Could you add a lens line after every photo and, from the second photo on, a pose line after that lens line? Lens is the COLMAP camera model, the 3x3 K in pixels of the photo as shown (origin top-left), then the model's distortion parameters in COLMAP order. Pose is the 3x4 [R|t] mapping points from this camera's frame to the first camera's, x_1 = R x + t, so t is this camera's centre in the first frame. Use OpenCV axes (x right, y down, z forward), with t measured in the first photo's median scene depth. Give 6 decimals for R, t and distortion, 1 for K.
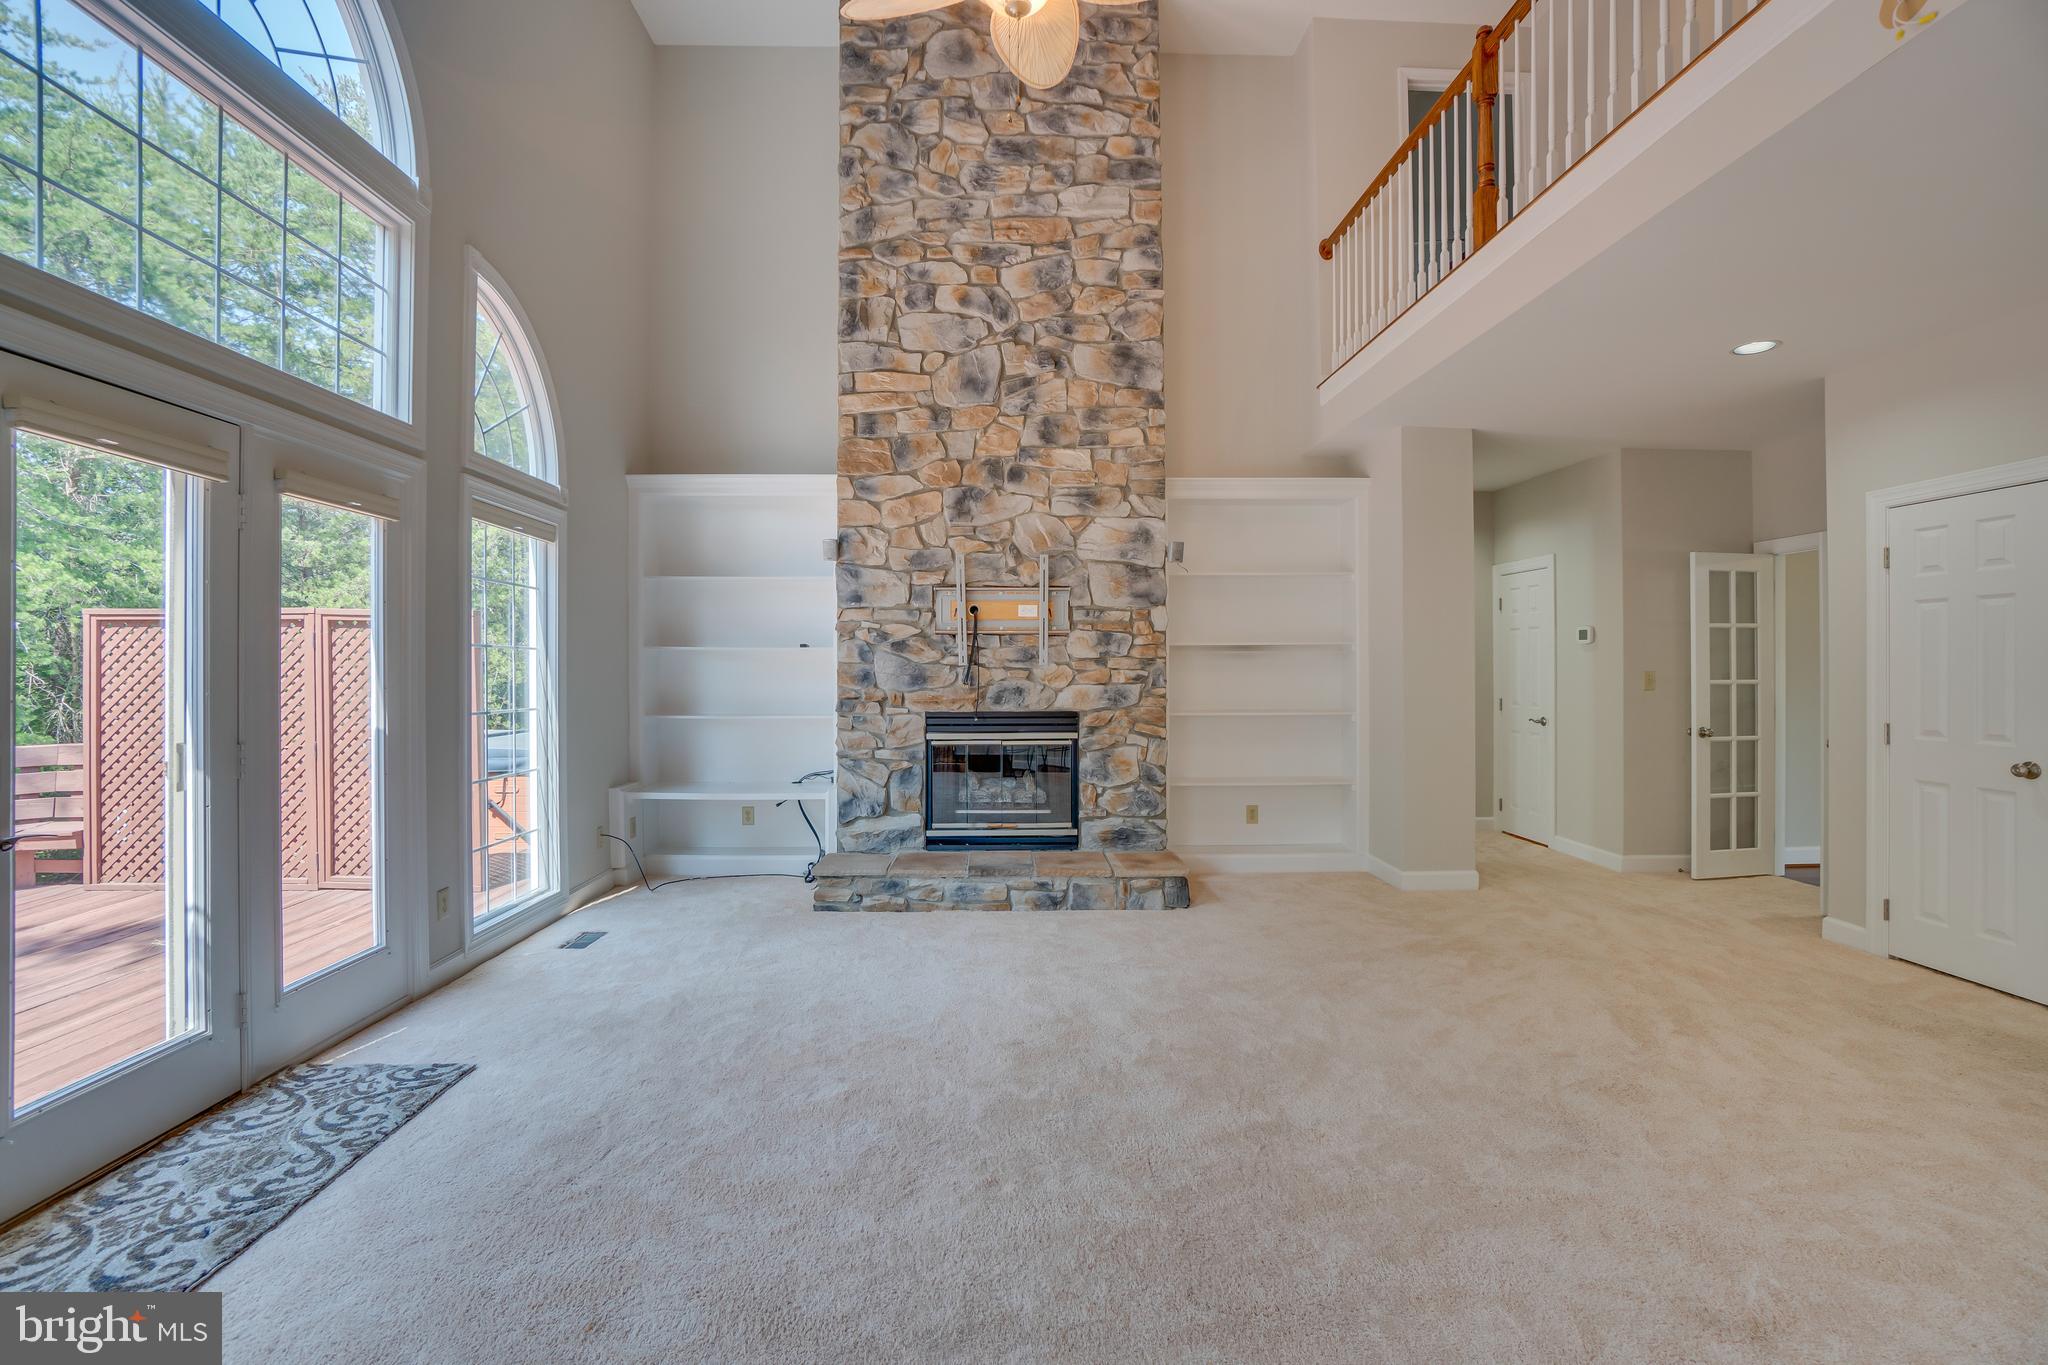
lens RADIAL K [[904.0, 0, 1023.5], [0, 904.0, 665.5], [0, 0, 1]] dist [-0.062721, 0.018450]
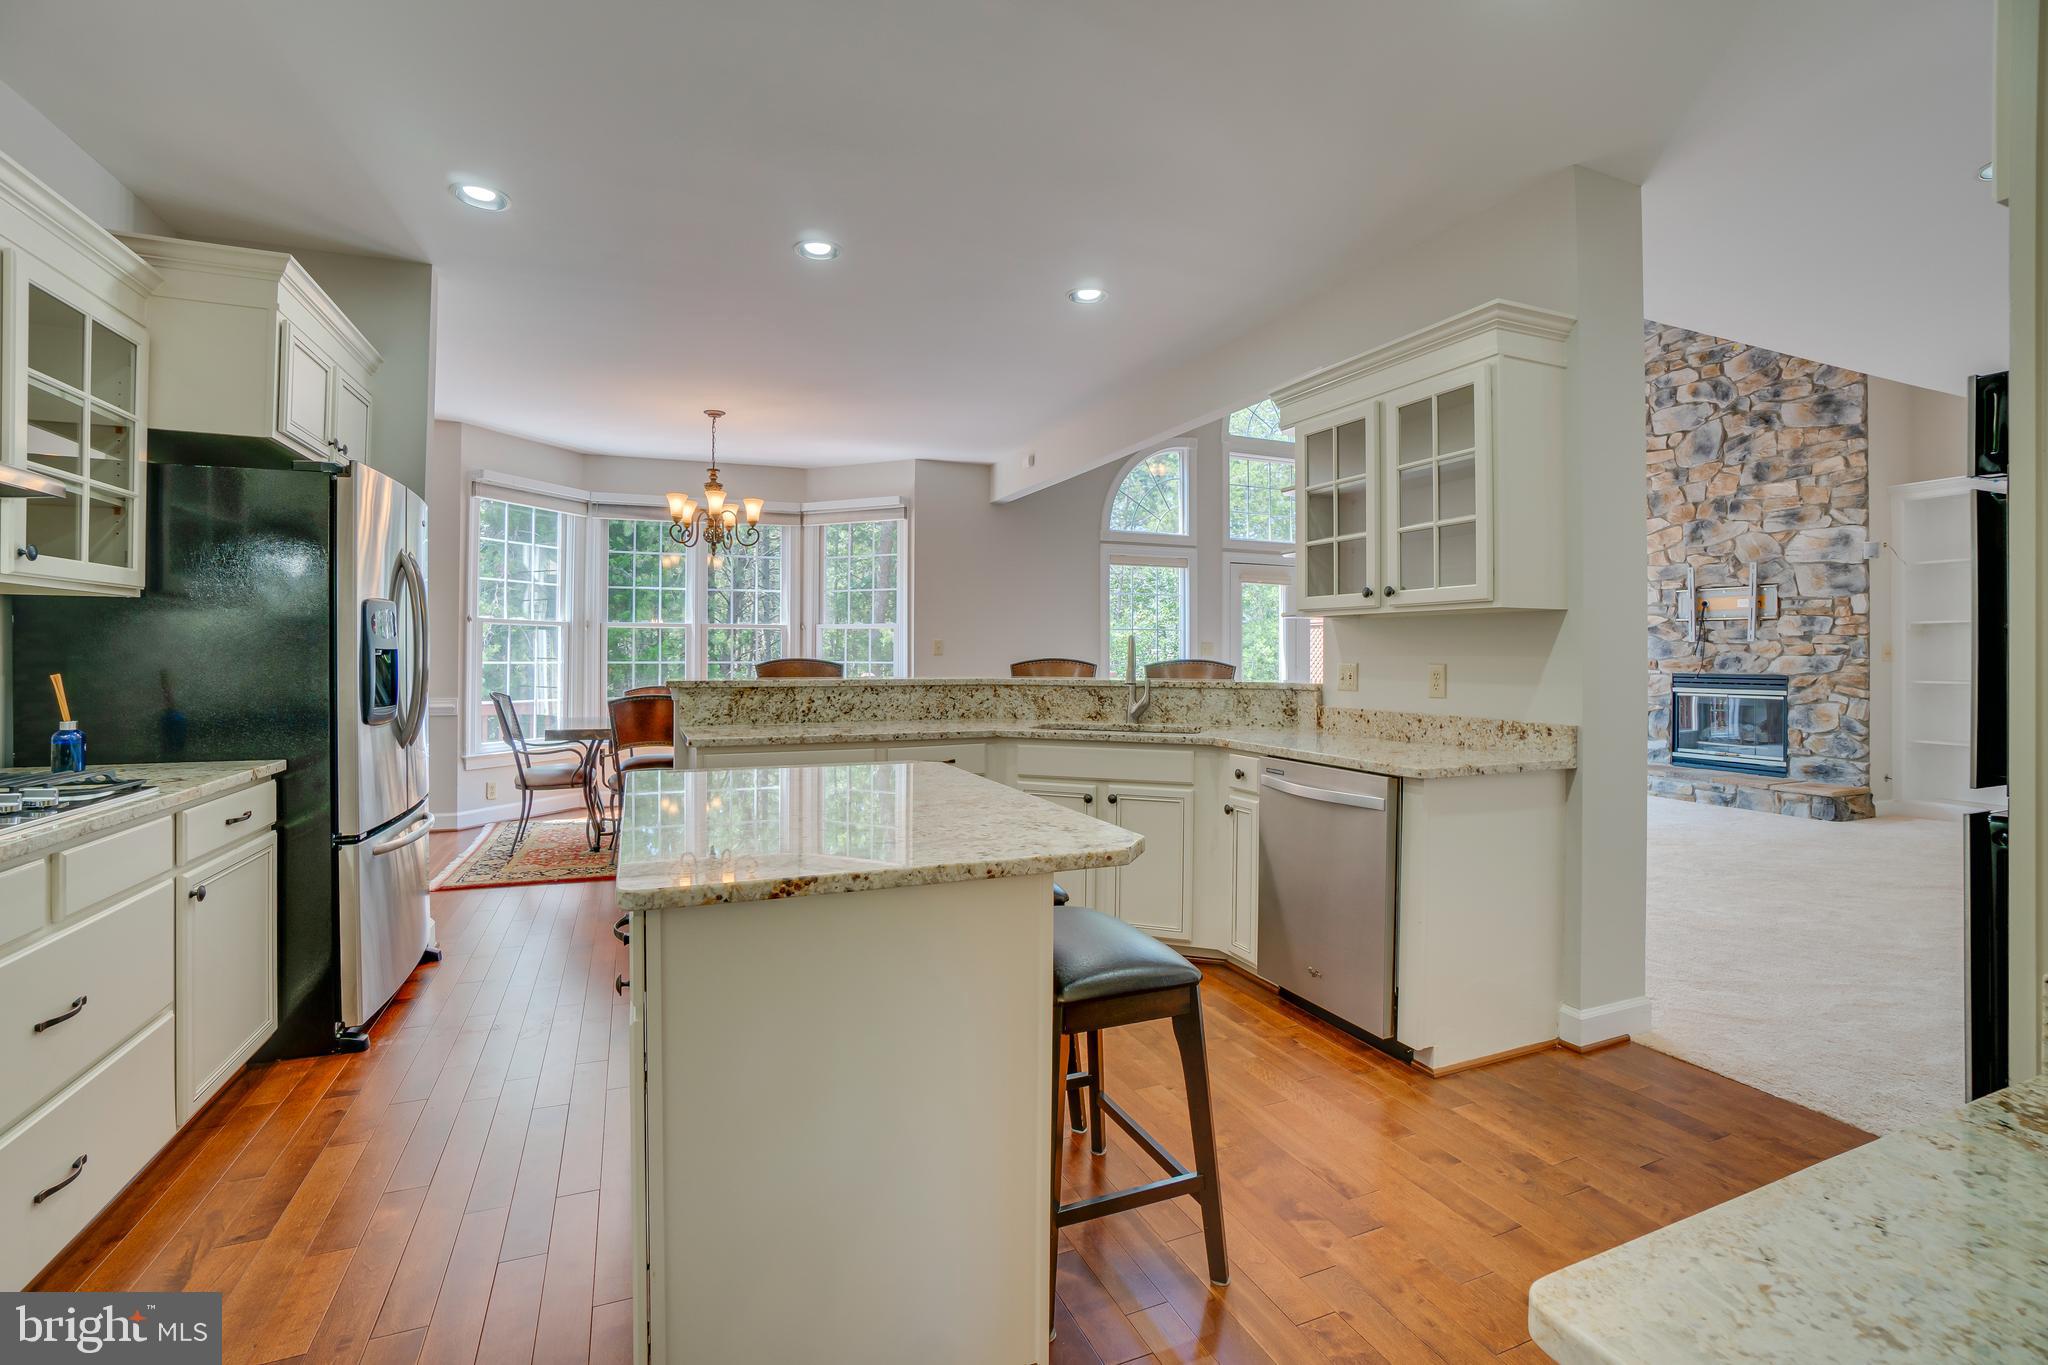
lens RADIAL K [[911.1, 0, 1018.1], [0, 911.1, 653.0], [0, 0, 1]] dist [-0.063025, 0.022856]
pose [[0.355938, 0.000730, -0.934509, 0.885959], [-0.000631, 1.000000, 0.000541, 0.017530], [0.934509, 0.000397, 0.355939, -0.548334]]
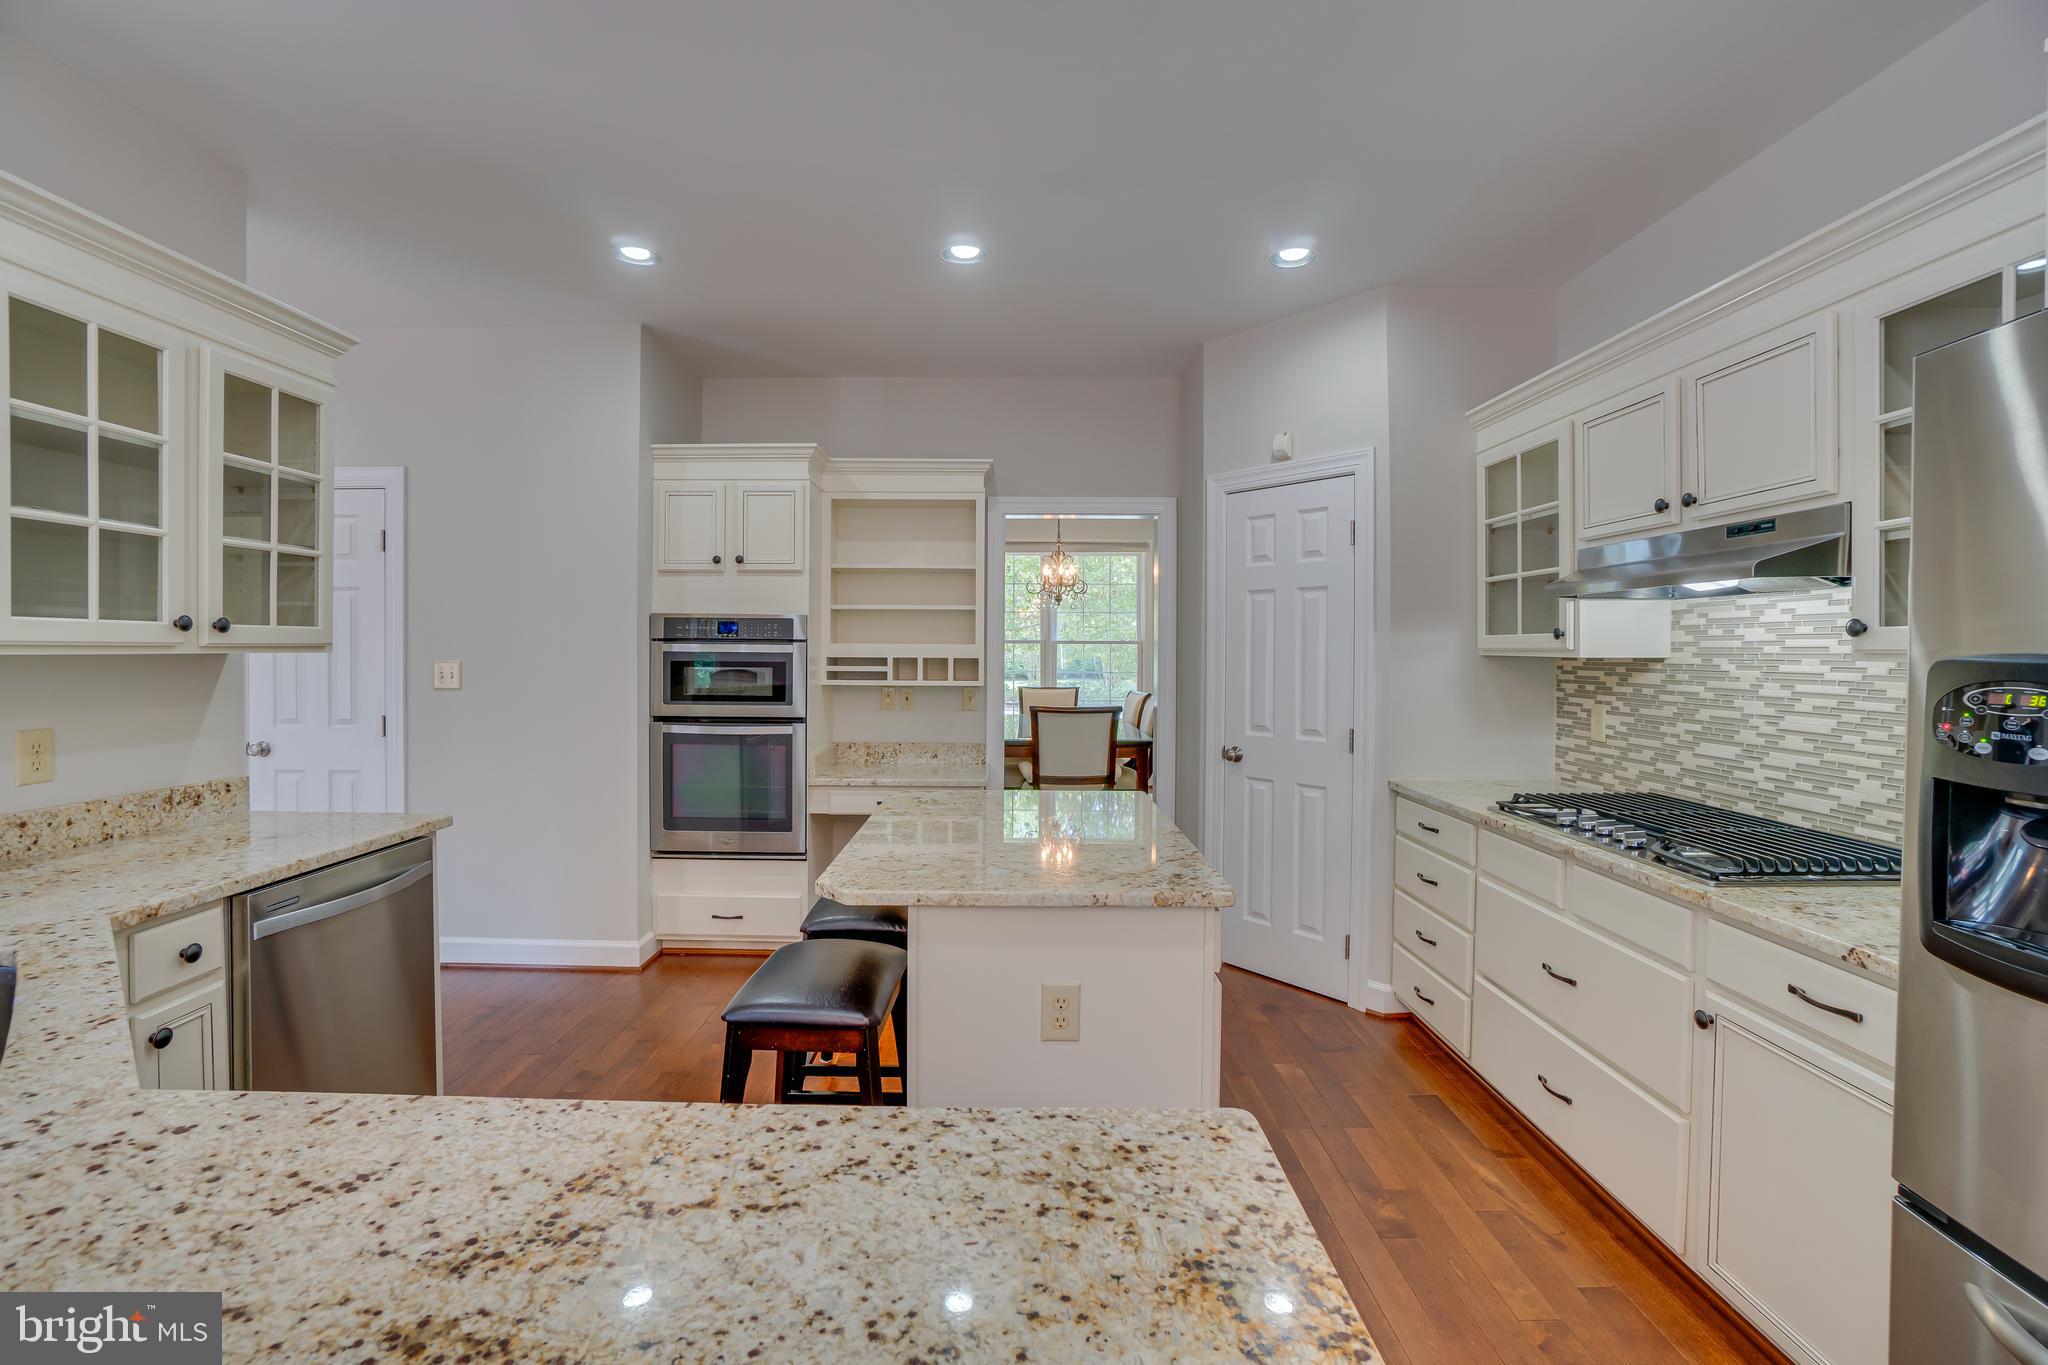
lens RADIAL K [[911.1, 0, 1018.1], [0, 911.1, 653.0], [0, 0, 1]] dist [-0.063025, 0.022856]
pose [[0.029831, -0.007500, 0.999527, 0.056609], [-0.008524, 0.999934, 0.007758, -0.014530], [-0.999519, -0.008751, 0.029765, -0.499390]]
